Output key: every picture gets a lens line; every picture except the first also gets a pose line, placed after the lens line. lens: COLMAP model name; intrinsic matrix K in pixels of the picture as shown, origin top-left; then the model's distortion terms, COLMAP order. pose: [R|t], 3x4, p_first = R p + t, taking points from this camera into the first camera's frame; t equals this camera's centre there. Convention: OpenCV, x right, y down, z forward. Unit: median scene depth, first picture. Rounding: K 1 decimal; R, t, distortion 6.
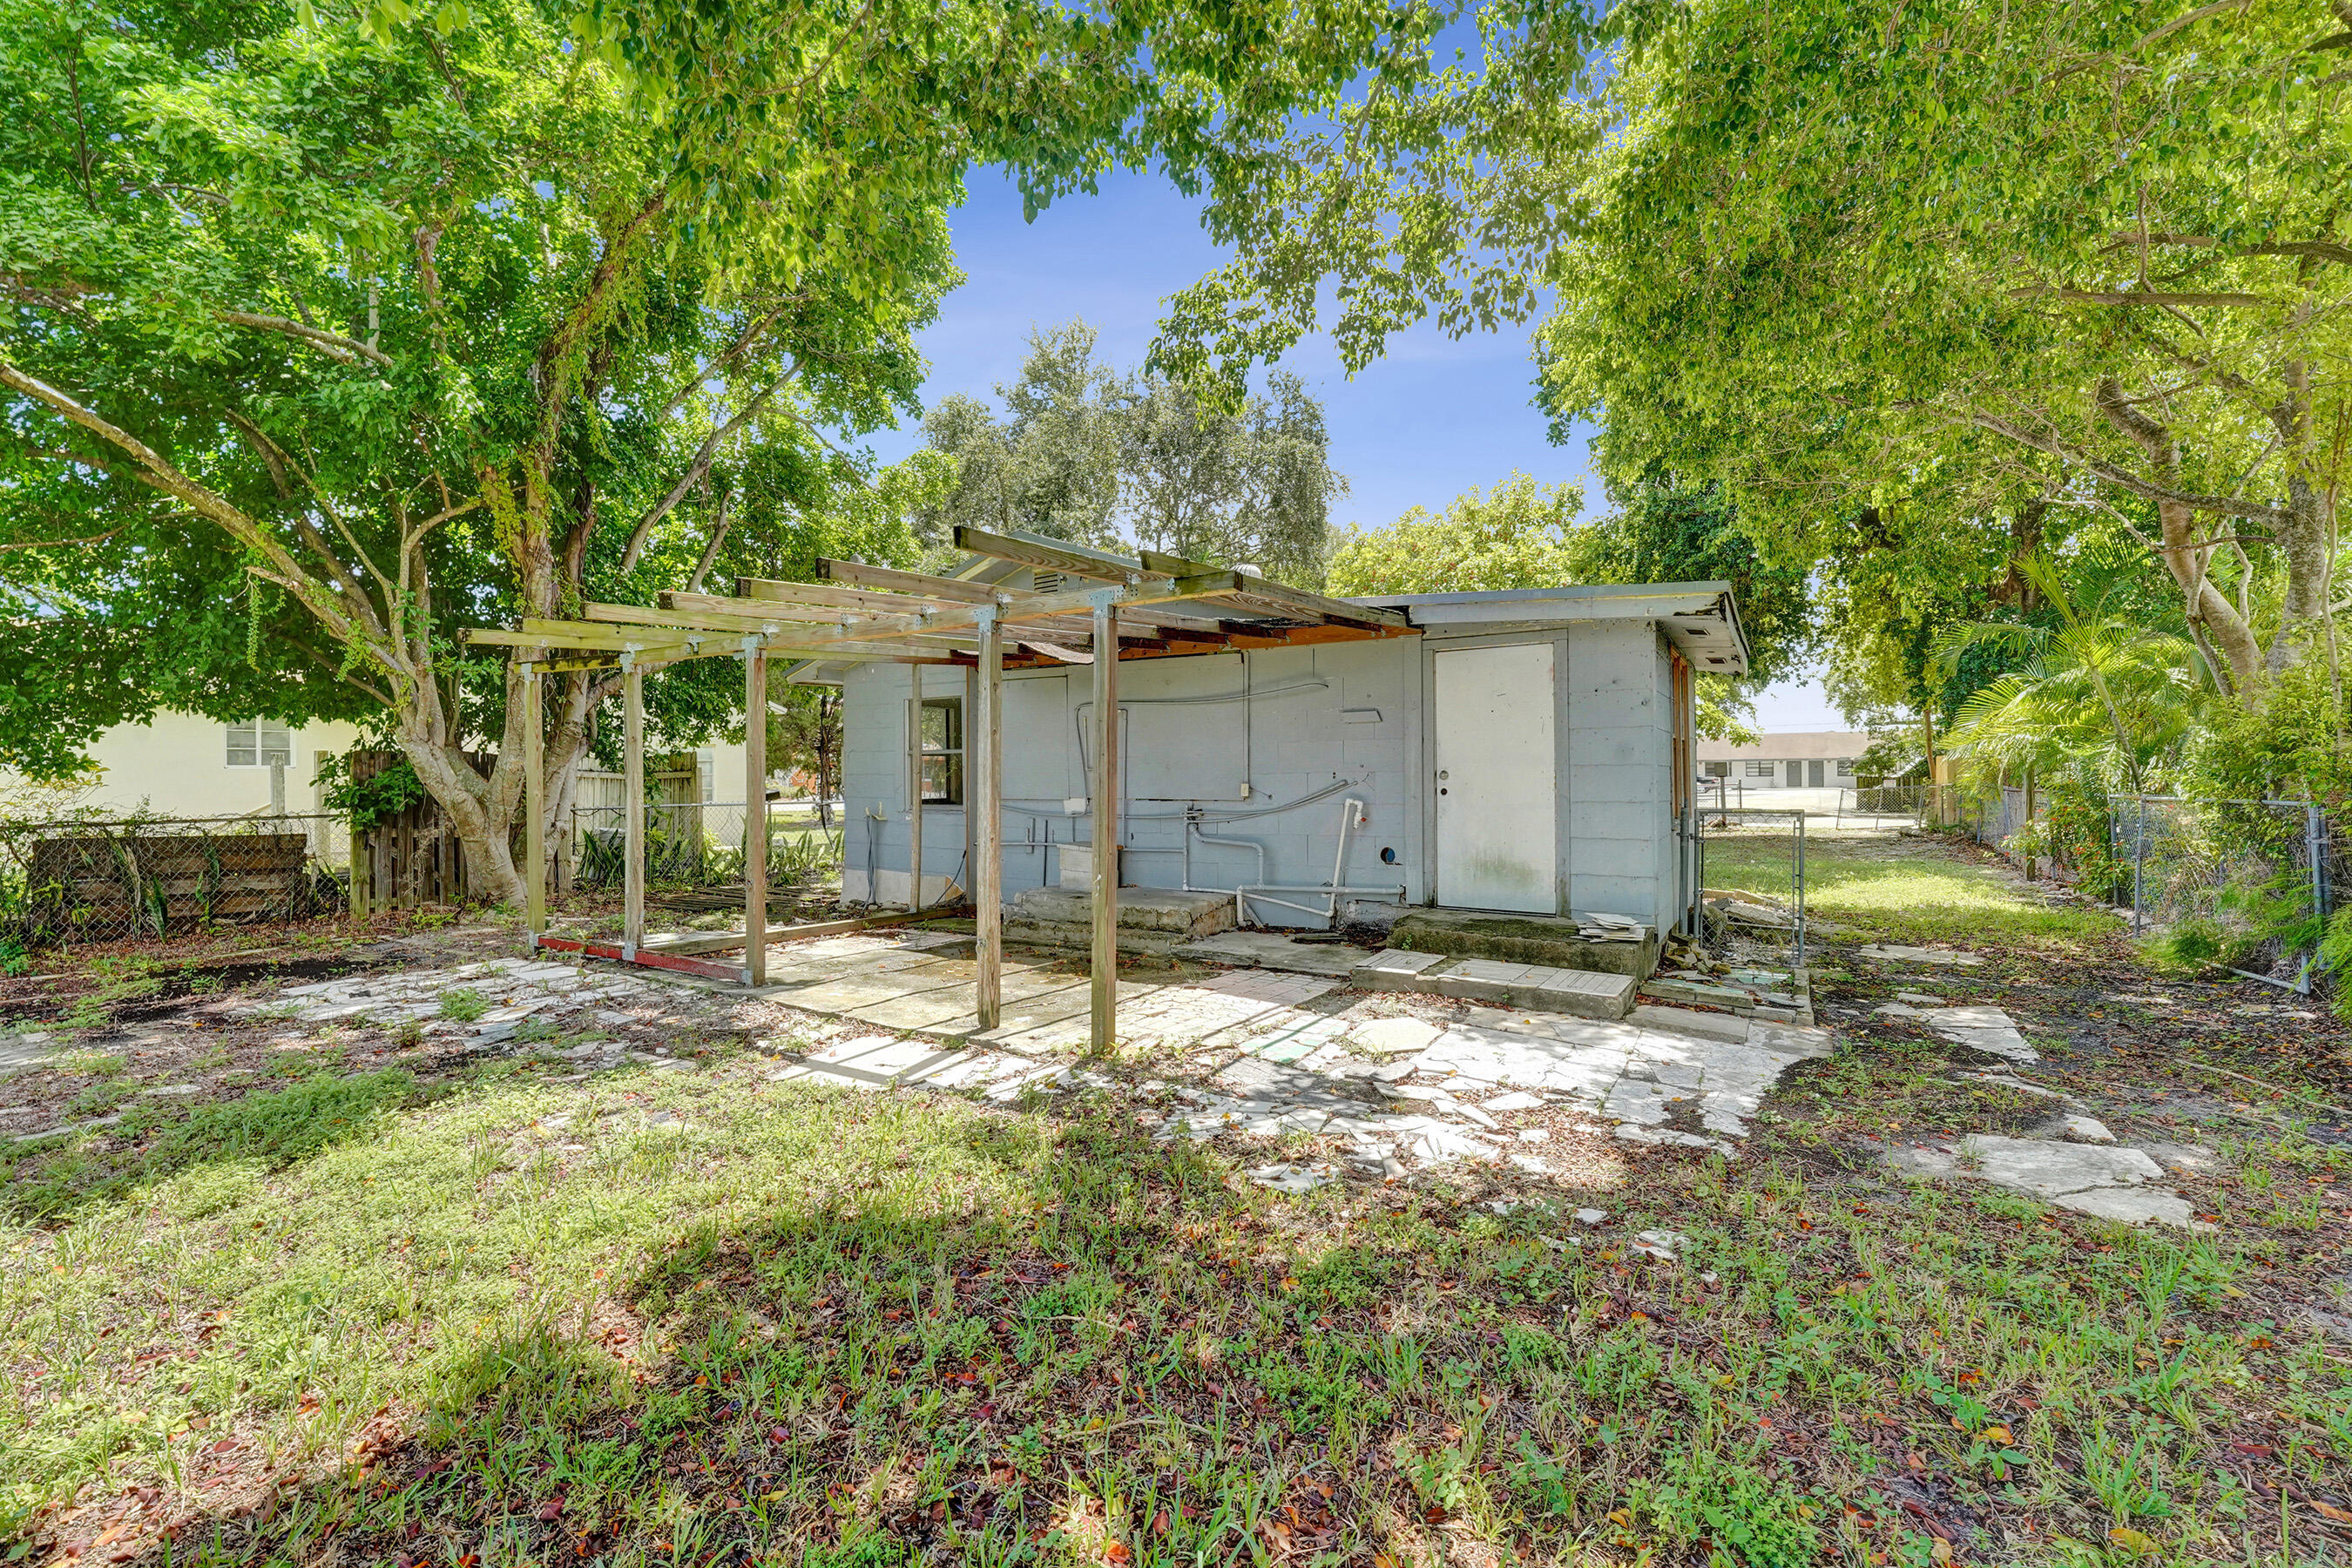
lens RADIAL K [[1004.7, 0, 1156.8], [0, 1004.7, 781.0], [0, 0, 1]] dist [-0.008735, 0.002476]
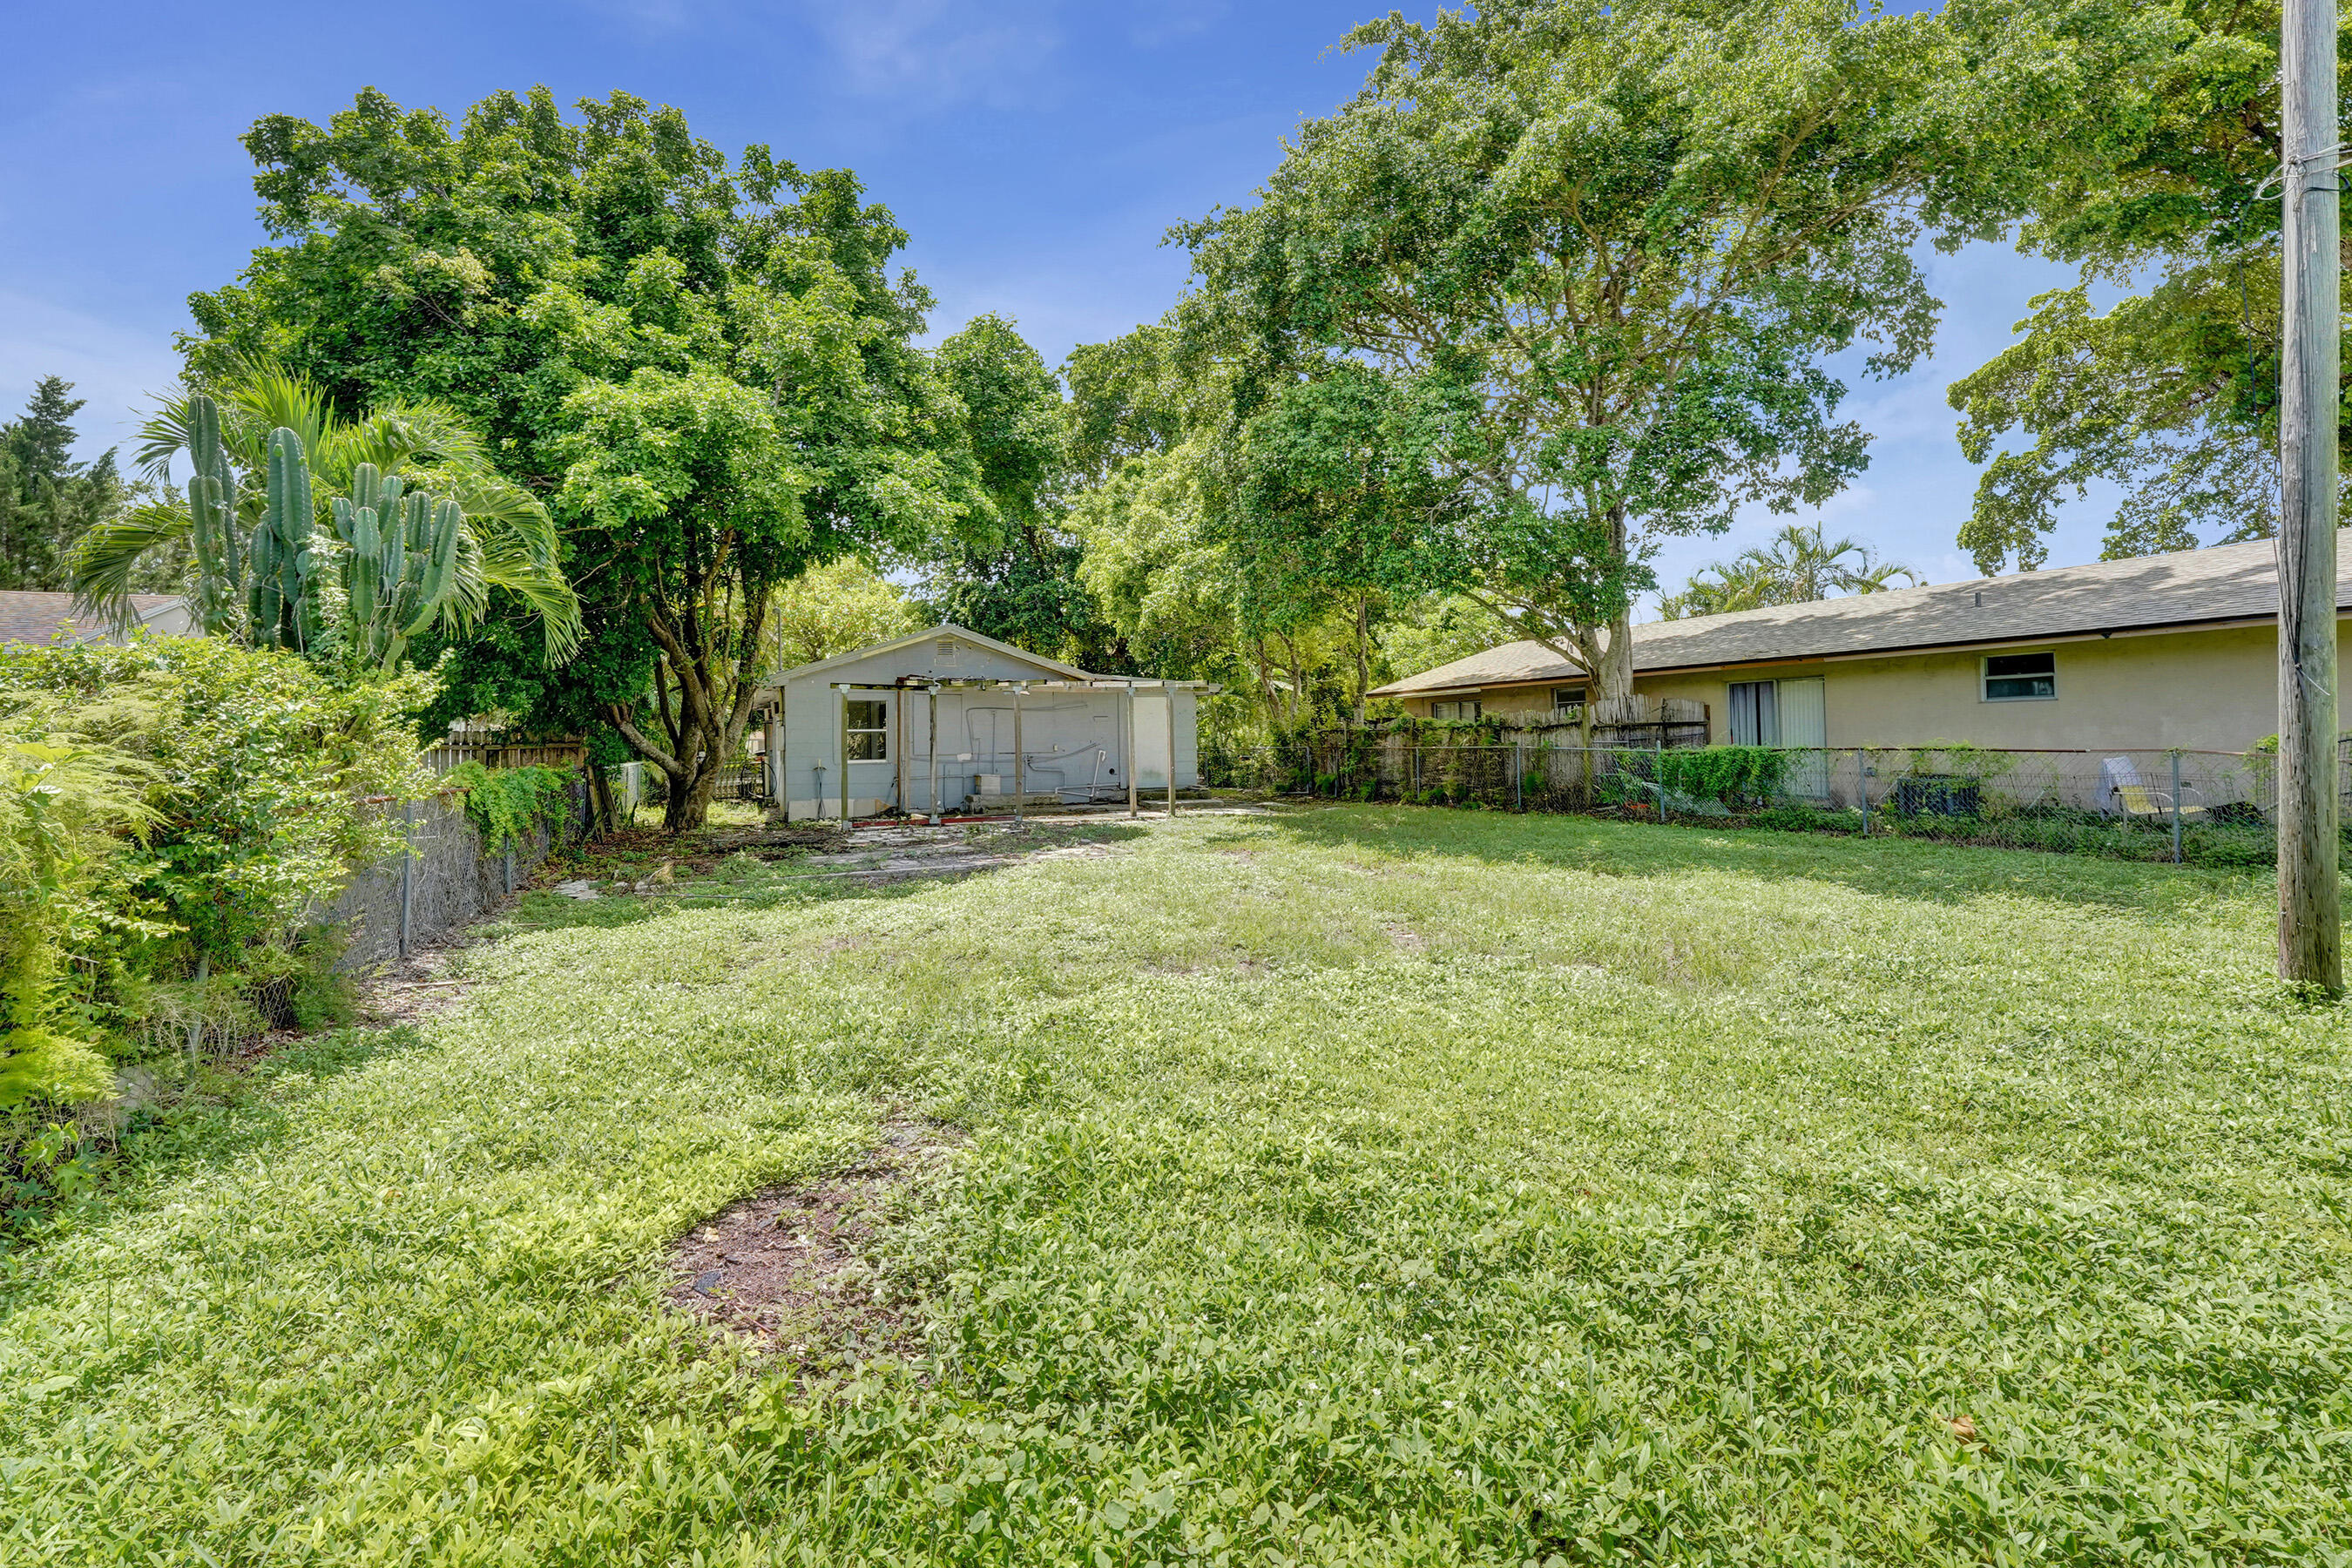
lens RADIAL K [[1004.7, 0, 1166.4], [0, 1004.7, 716.6], [0, 0, 1]] dist [-0.008735, 0.002476]
pose [[0.550635, 0.021011, 0.834482, -2.656393], [0.015065, 0.999270, -0.035101, 0.033383], [-0.834610, 0.031900, 0.549917, -0.813527]]
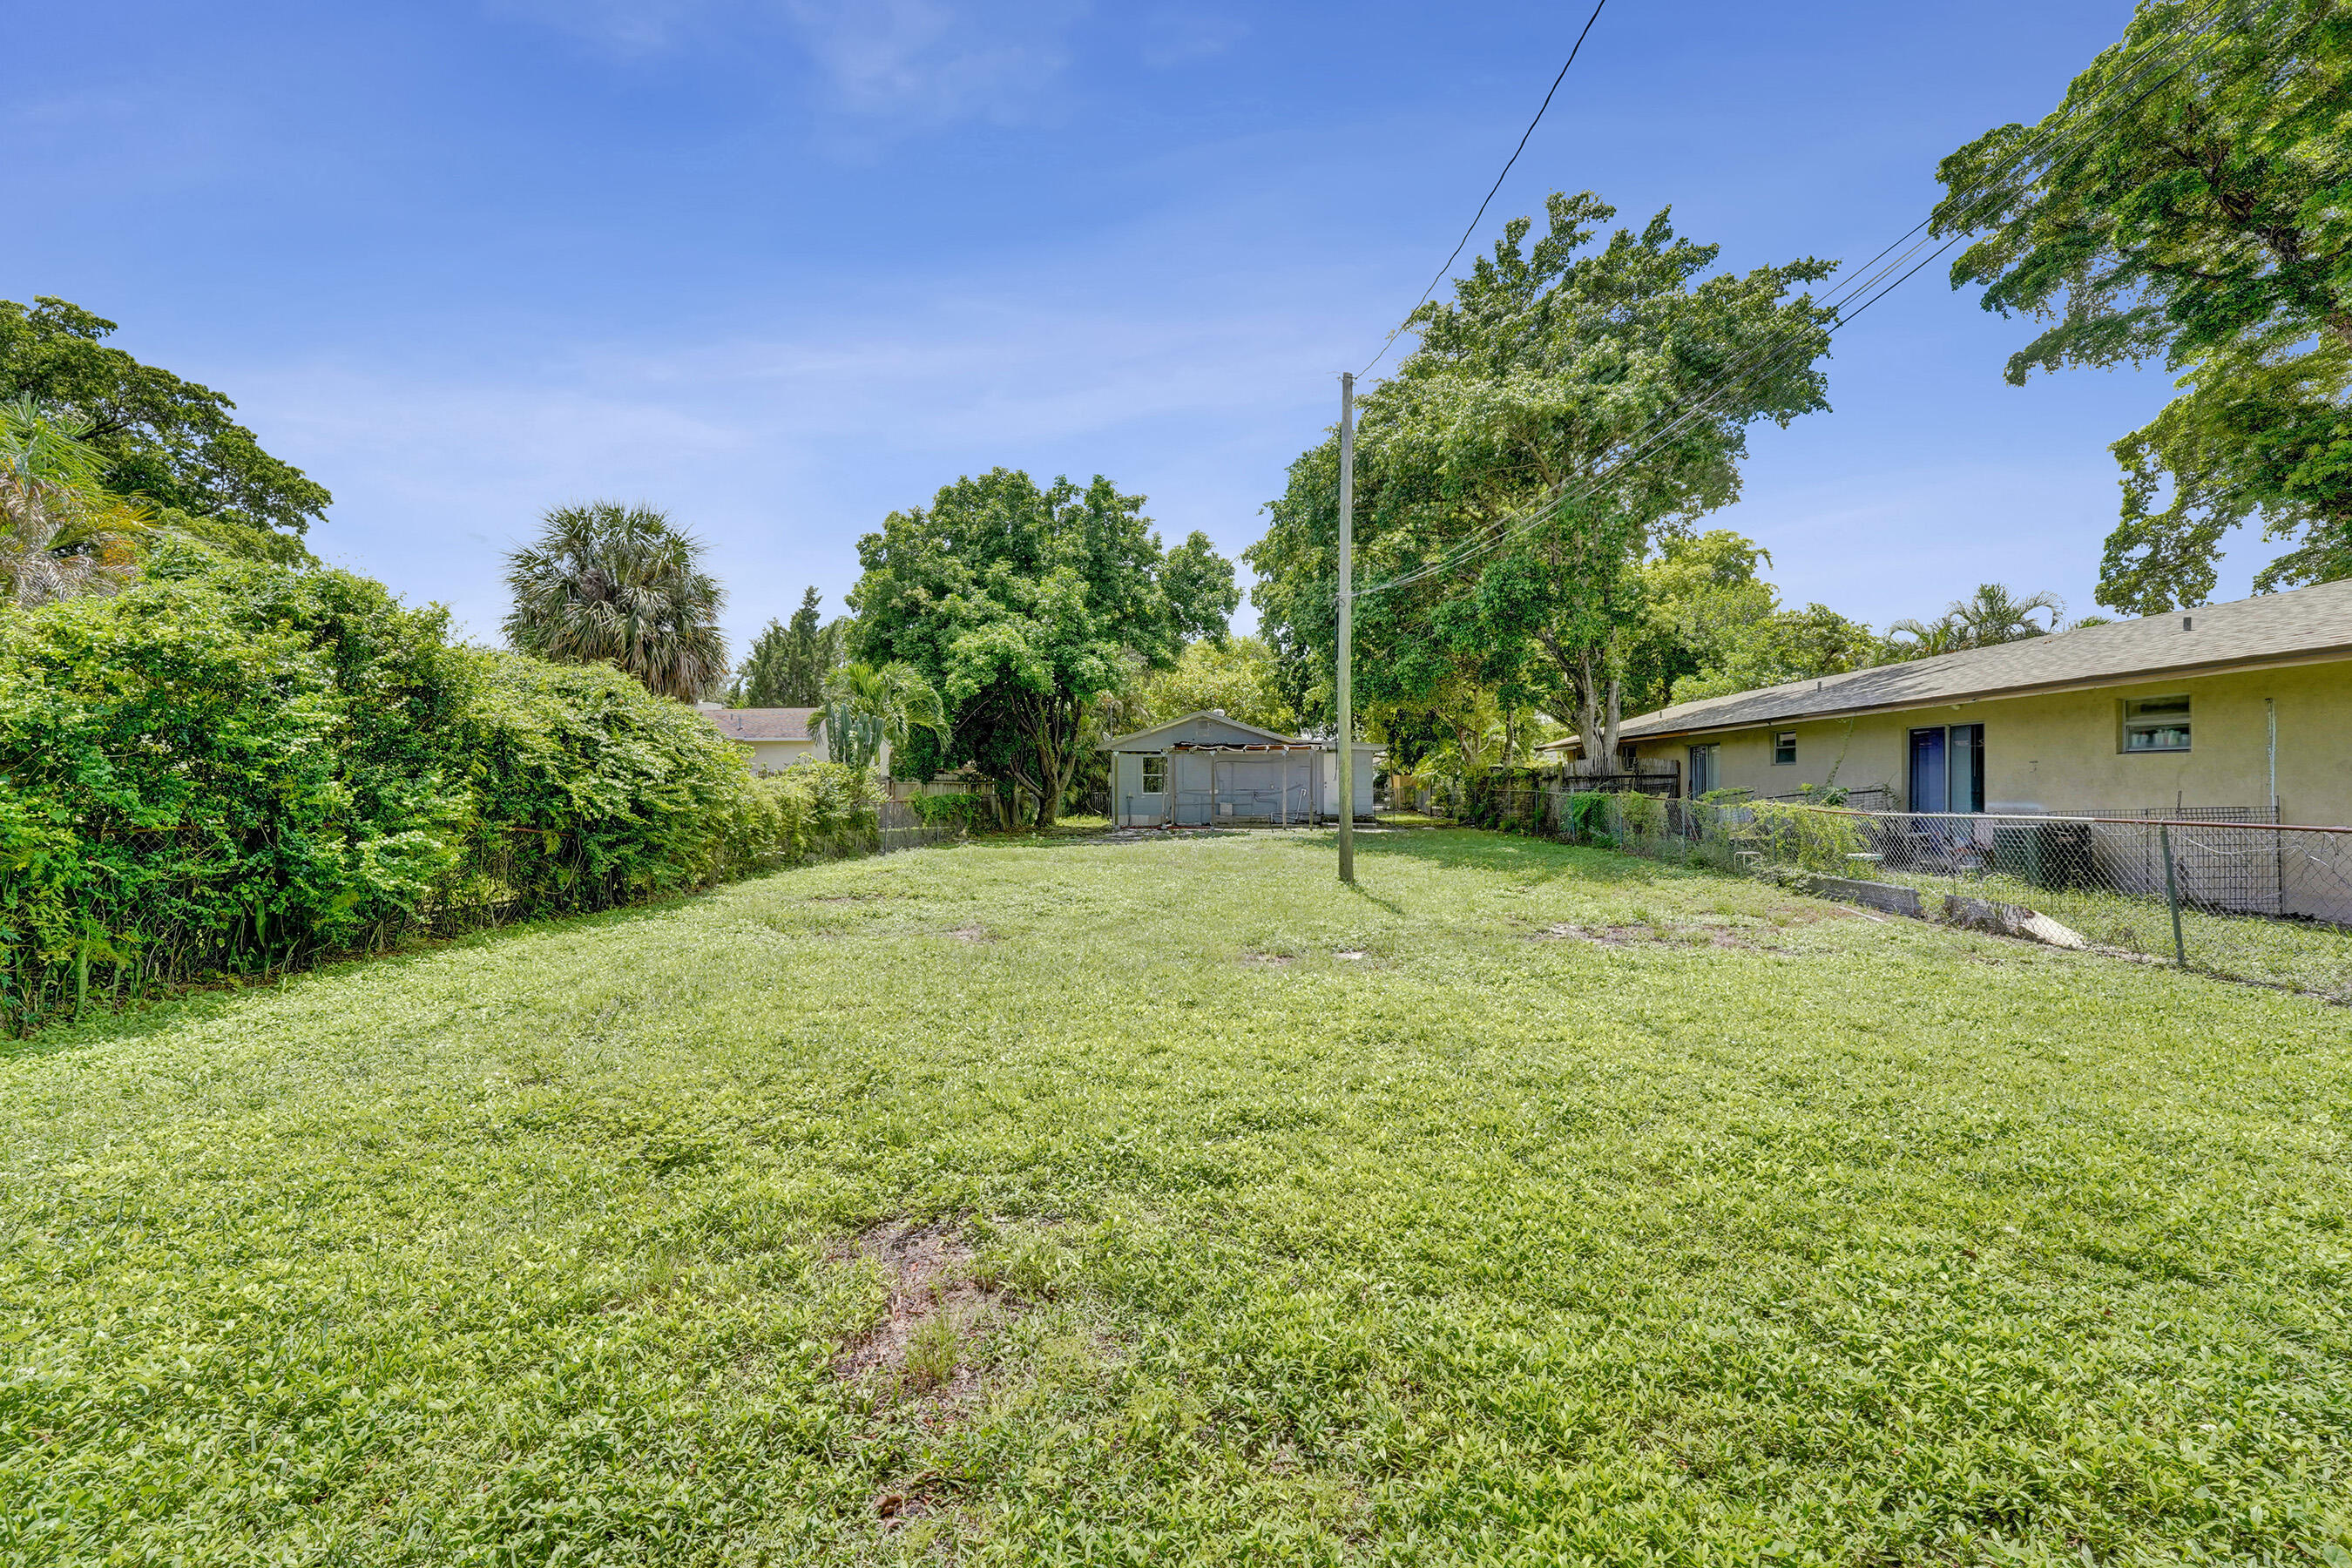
lens RADIAL K [[1004.7, 0, 1168.6], [0, 1004.7, 802.2], [0, 0, 1]] dist [-0.008735, 0.002476]
pose [[0.886237, -0.005288, 0.463203, -2.965893], [-0.001003, 0.999911, 0.013333, 0.026339], [-0.463232, -0.012281, 0.886152, -3.188527]]
